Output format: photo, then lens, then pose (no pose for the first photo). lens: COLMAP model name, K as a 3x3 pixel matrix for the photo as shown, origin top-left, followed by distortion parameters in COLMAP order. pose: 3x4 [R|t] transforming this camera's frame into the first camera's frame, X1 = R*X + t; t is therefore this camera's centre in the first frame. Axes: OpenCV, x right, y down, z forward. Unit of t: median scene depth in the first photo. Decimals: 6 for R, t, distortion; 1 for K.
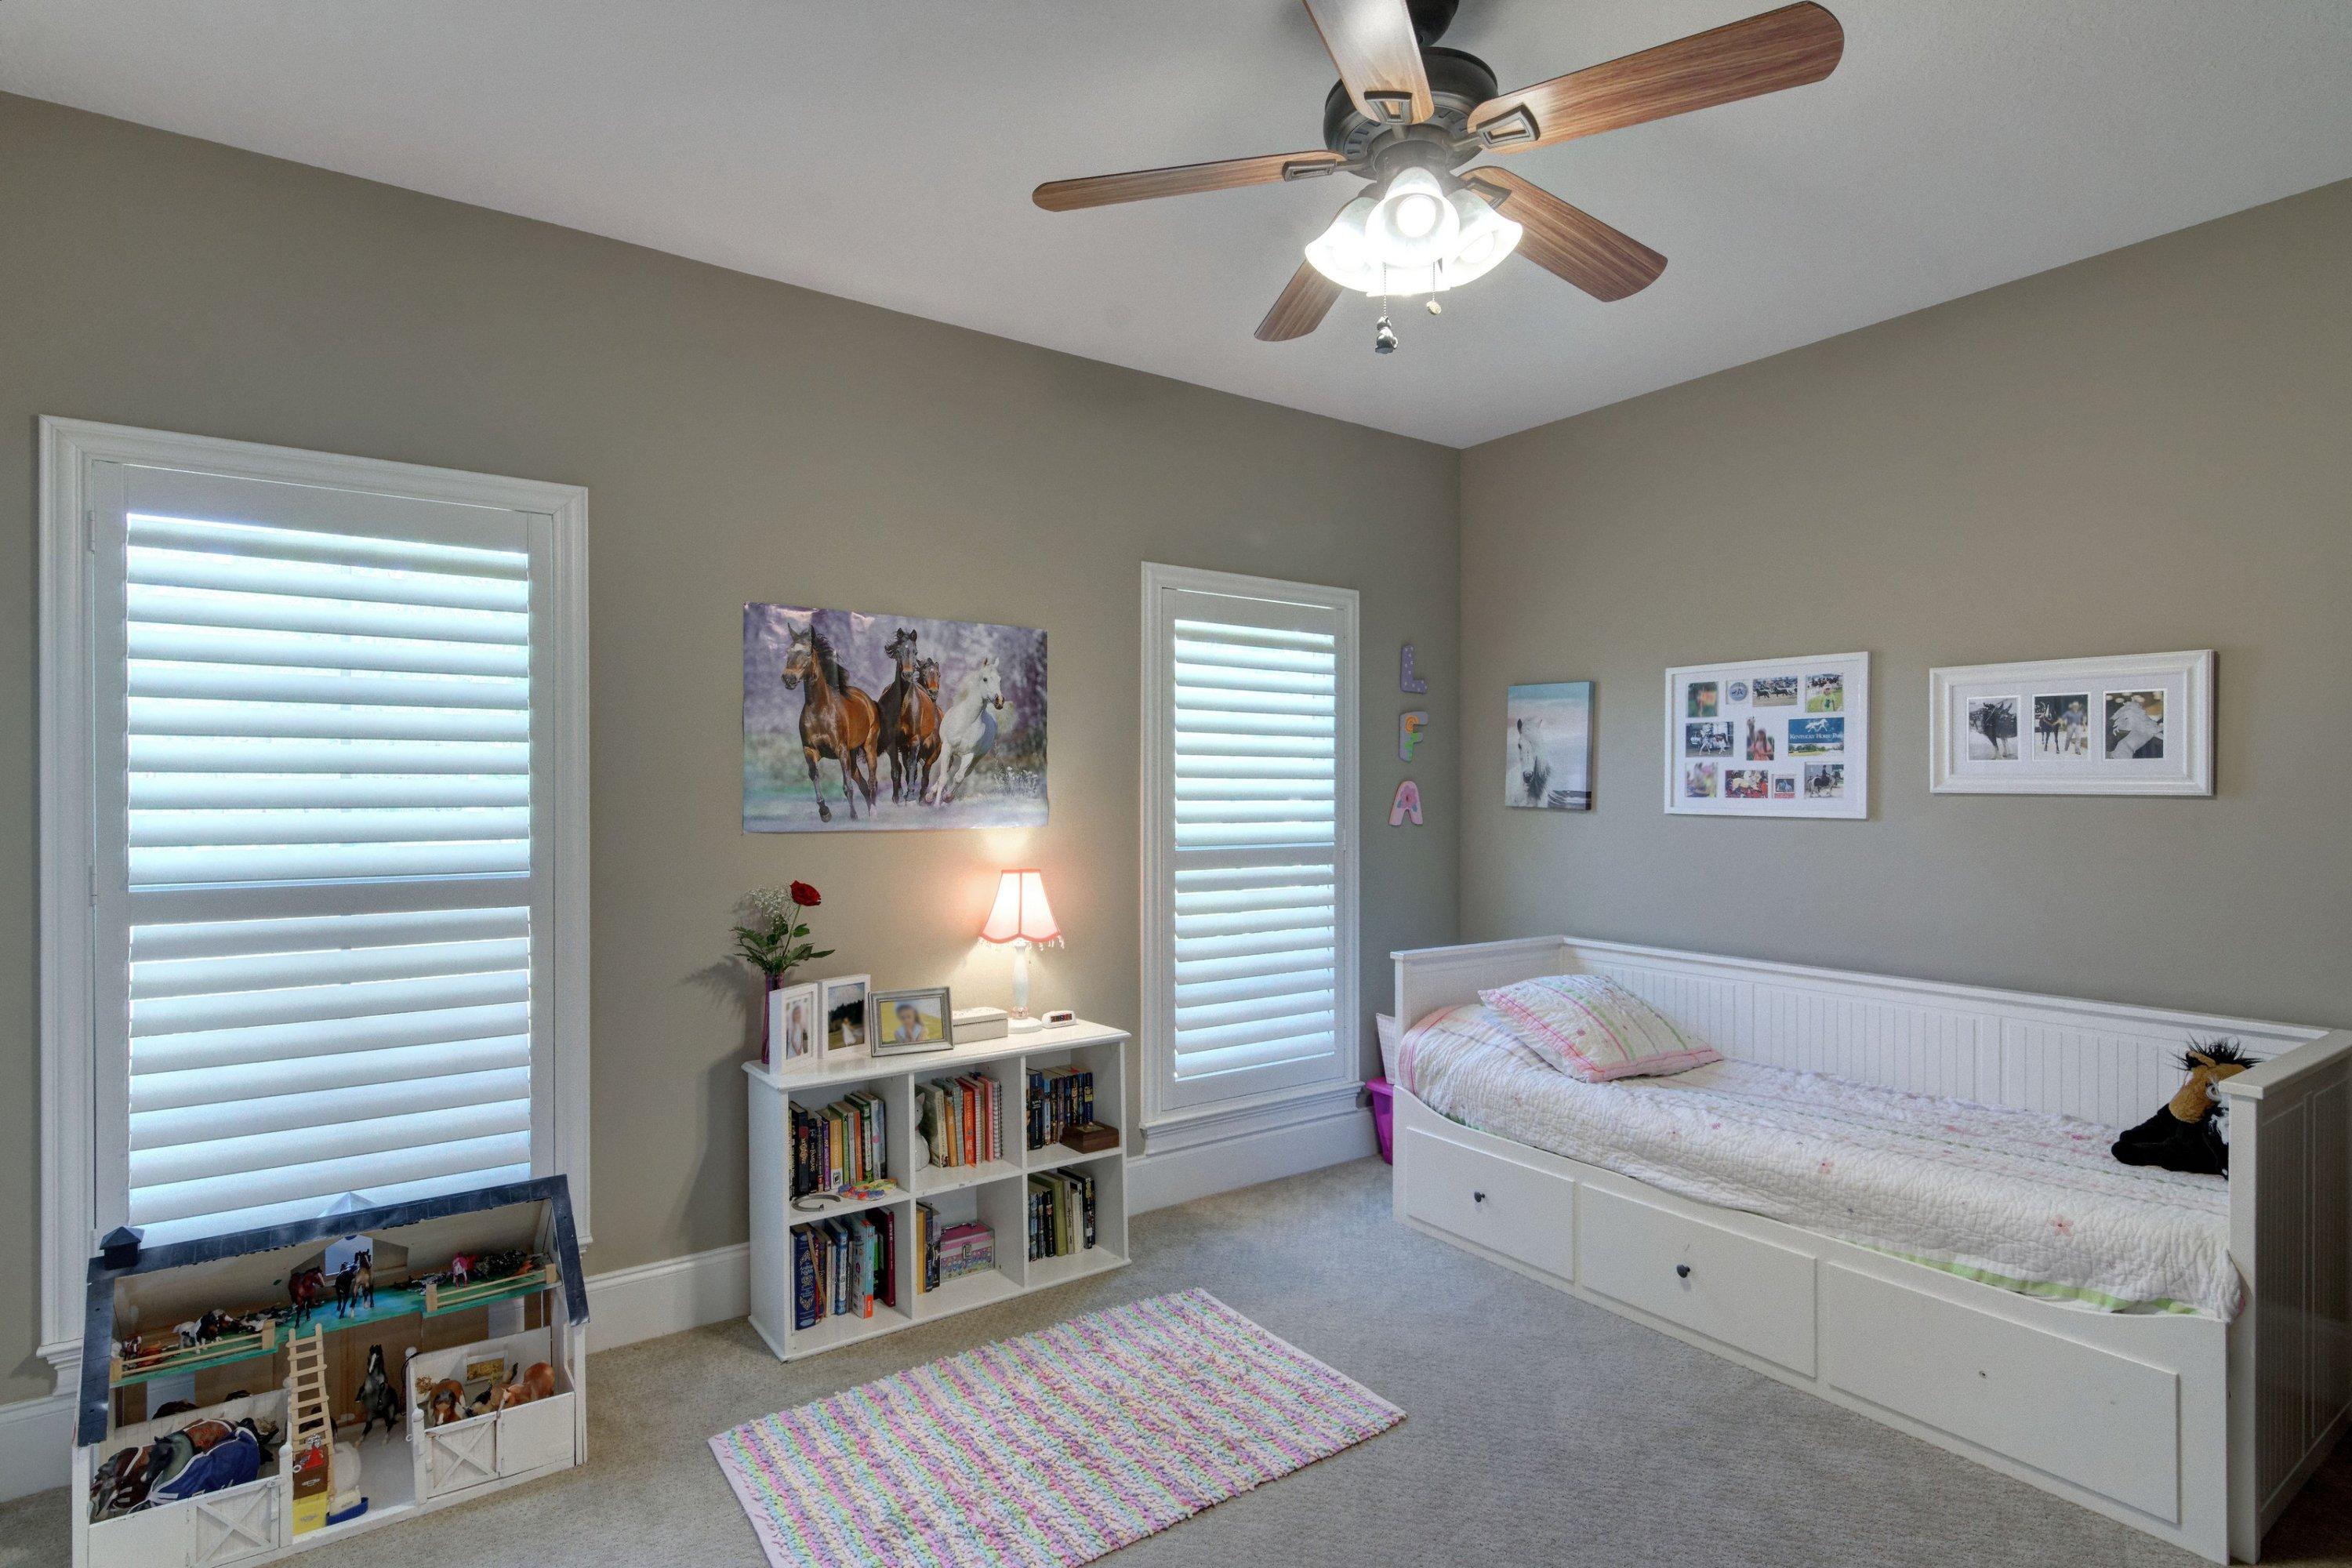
lens RADIAL K [[1146.2, 0, 1166.5], [0, 1146.2, 790.6], [0, 0, 1]] dist [0.004656, -0.001101]
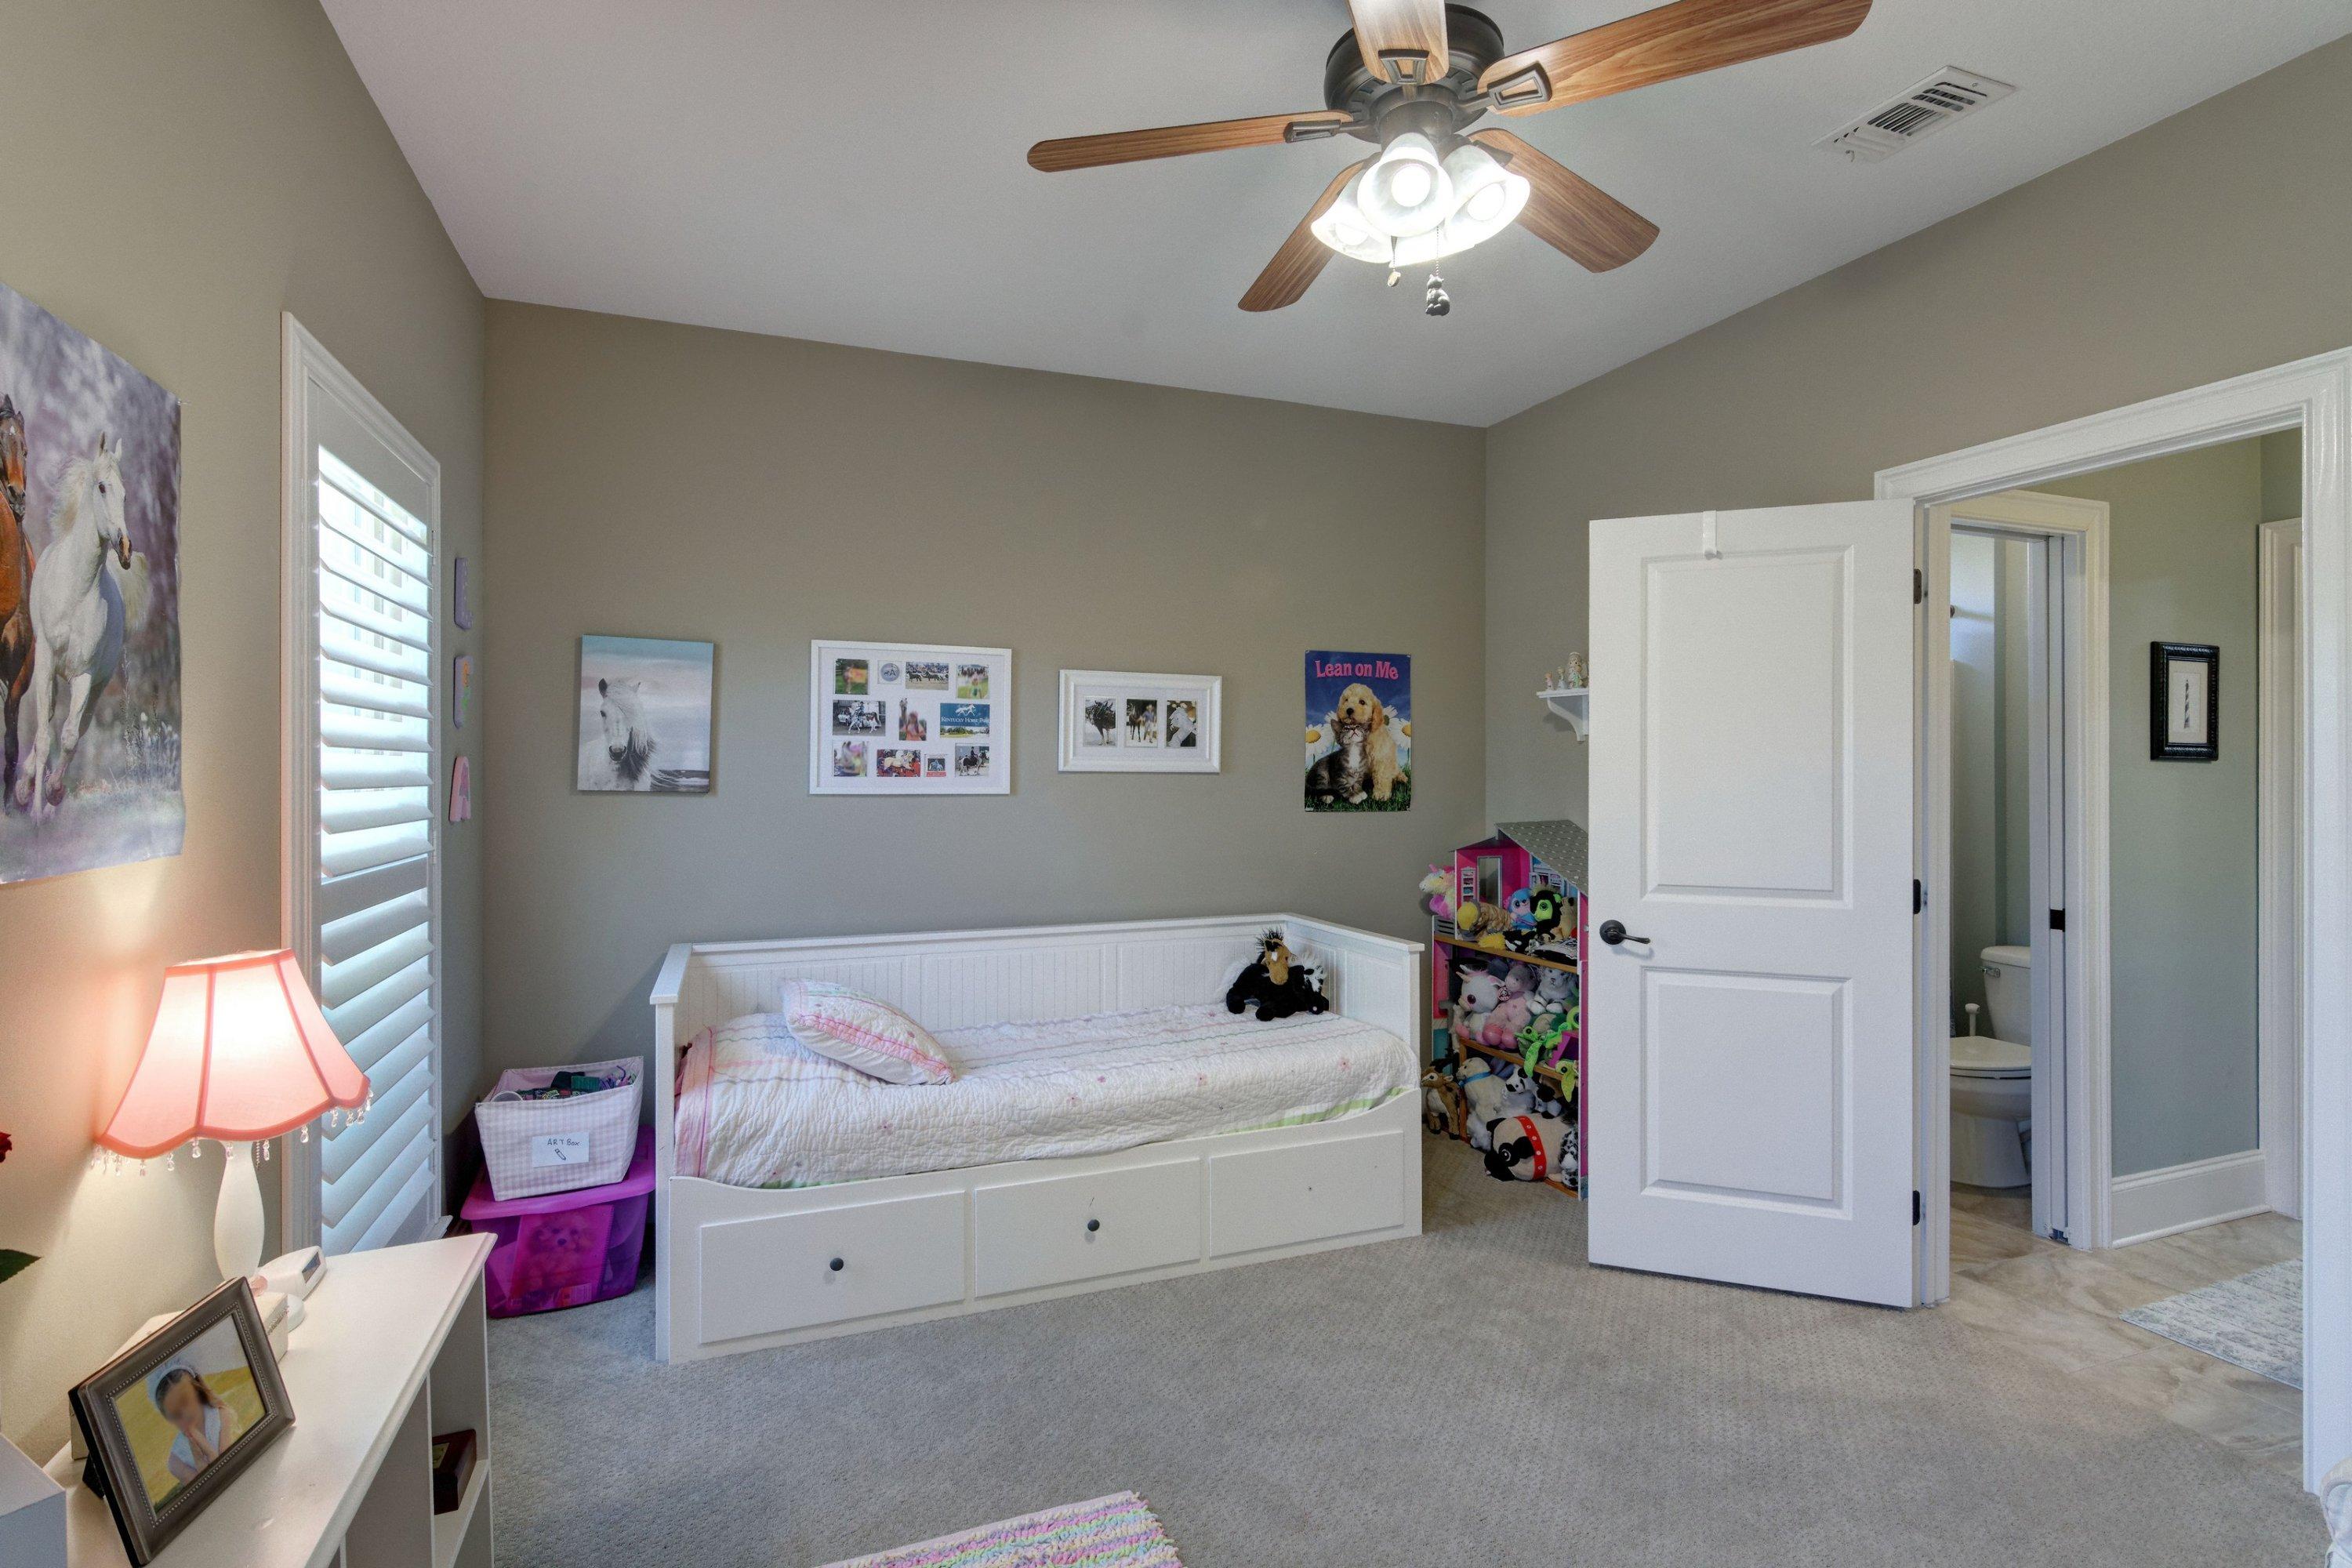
lens RADIAL K [[1146.2, 0, 1166.5], [0, 1146.2, 790.6], [0, 0, 1]] dist [0.004656, -0.001101]
pose [[0.248447, -0.018376, 0.968471, -0.442070], [0.001107, 0.999825, 0.018687, -0.000476], [-0.968645, -0.003571, 0.248423, 0.541782]]
